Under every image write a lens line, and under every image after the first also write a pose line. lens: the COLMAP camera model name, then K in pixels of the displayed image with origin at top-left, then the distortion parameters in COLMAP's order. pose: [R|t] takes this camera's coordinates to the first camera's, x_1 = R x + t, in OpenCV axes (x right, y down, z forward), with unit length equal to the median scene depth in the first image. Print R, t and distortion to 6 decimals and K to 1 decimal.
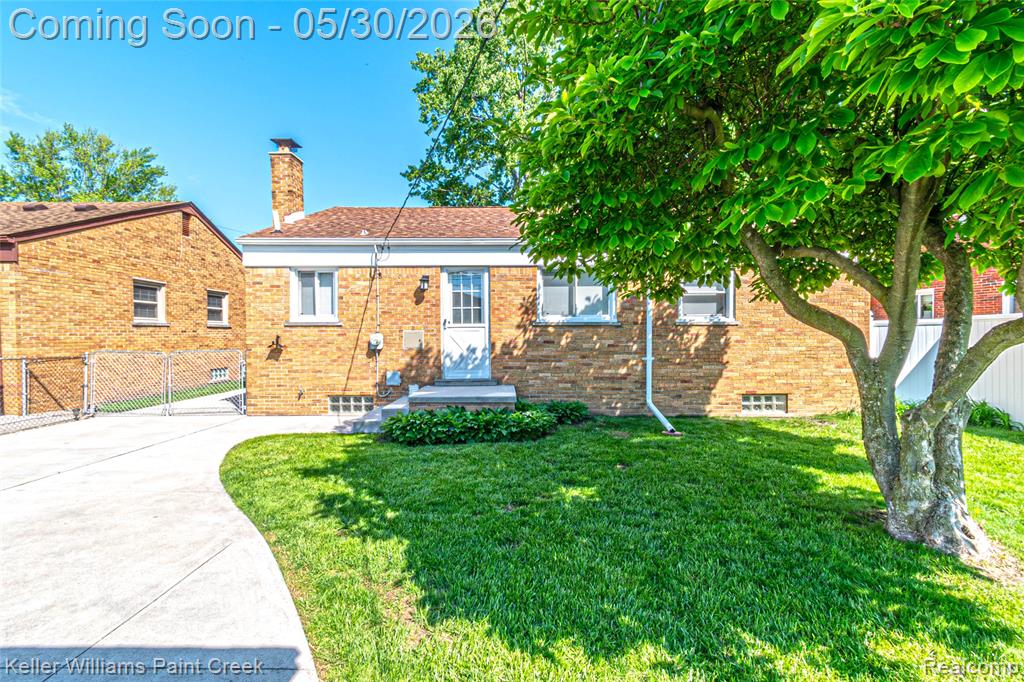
lens RADIAL K [[457.6, 0, 514.7], [0, 457.6, 342.6], [0, 0, 1]] dist [0.002898, -0.000126]
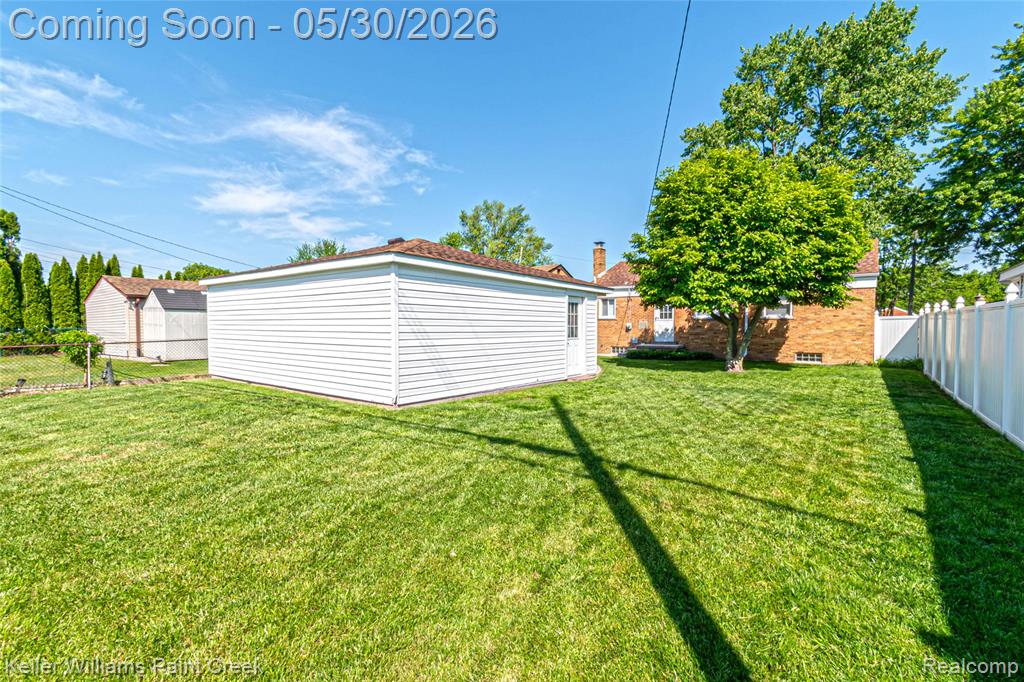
lens RADIAL K [[457.6, 0, 514.8], [0, 457.6, 341.1], [0, 0, 1]] dist [0.002898, -0.000126]
pose [[0.798458, 0.026829, -0.601452, 0.725277], [-0.016926, 0.999612, 0.022120, 0.036231], [0.601812, -0.007482, 0.798603, -1.421874]]
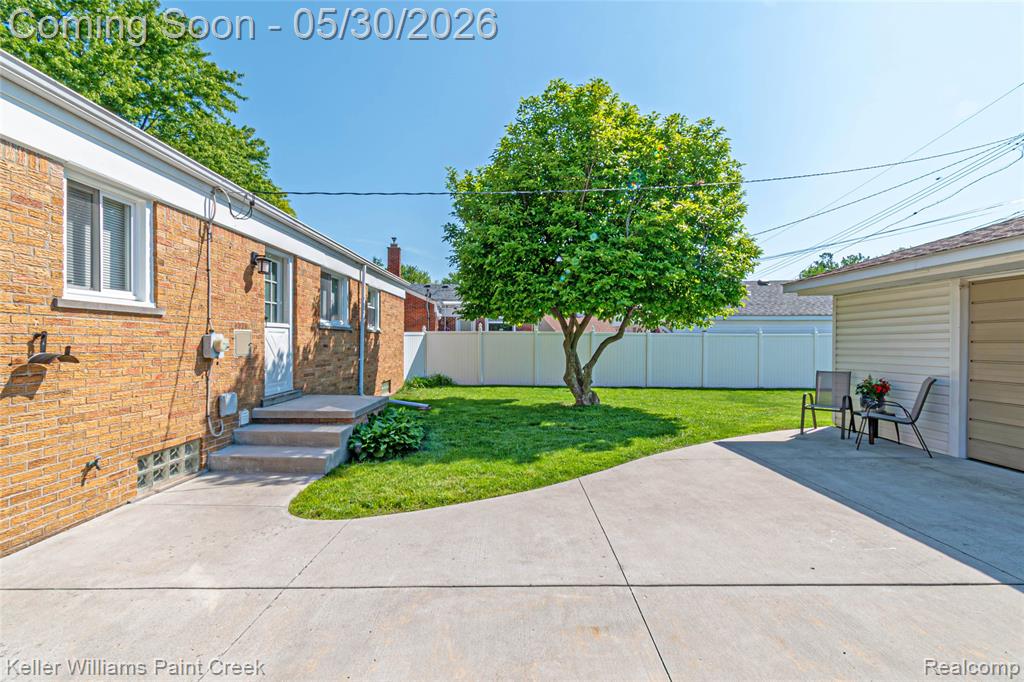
lens RADIAL K [[457.6, 0, 512.6], [0, 457.6, 341.0], [0, 0, 1]] dist [0.002898, -0.000126]
pose [[-0.007767, 0.004885, 0.999958, -0.902024], [0.023013, 0.999724, -0.004705, 0.003182], [-0.999705, 0.022976, -0.007877, 0.605606]]
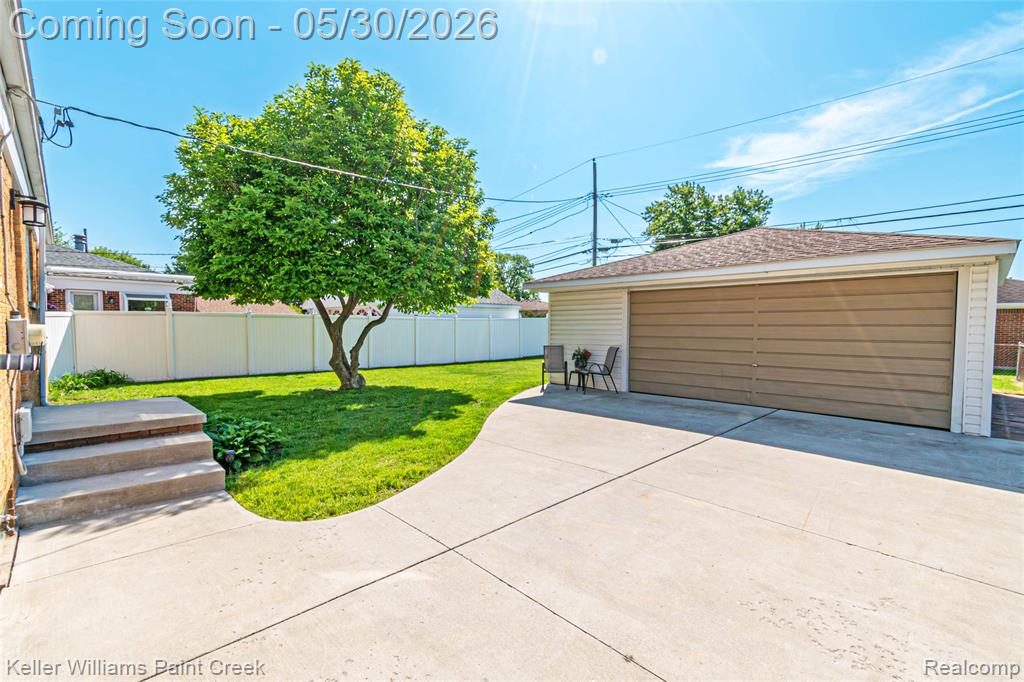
lens RADIAL K [[457.6, 0, 515.0], [0, 457.6, 342.9], [0, 0, 1]] dist [0.002898, -0.000126]
pose [[-0.699248, -0.026793, 0.714377, -0.868434], [0.018945, 0.998252, 0.055984, -0.009789], [-0.714628, 0.052681, -0.697518, 0.959376]]
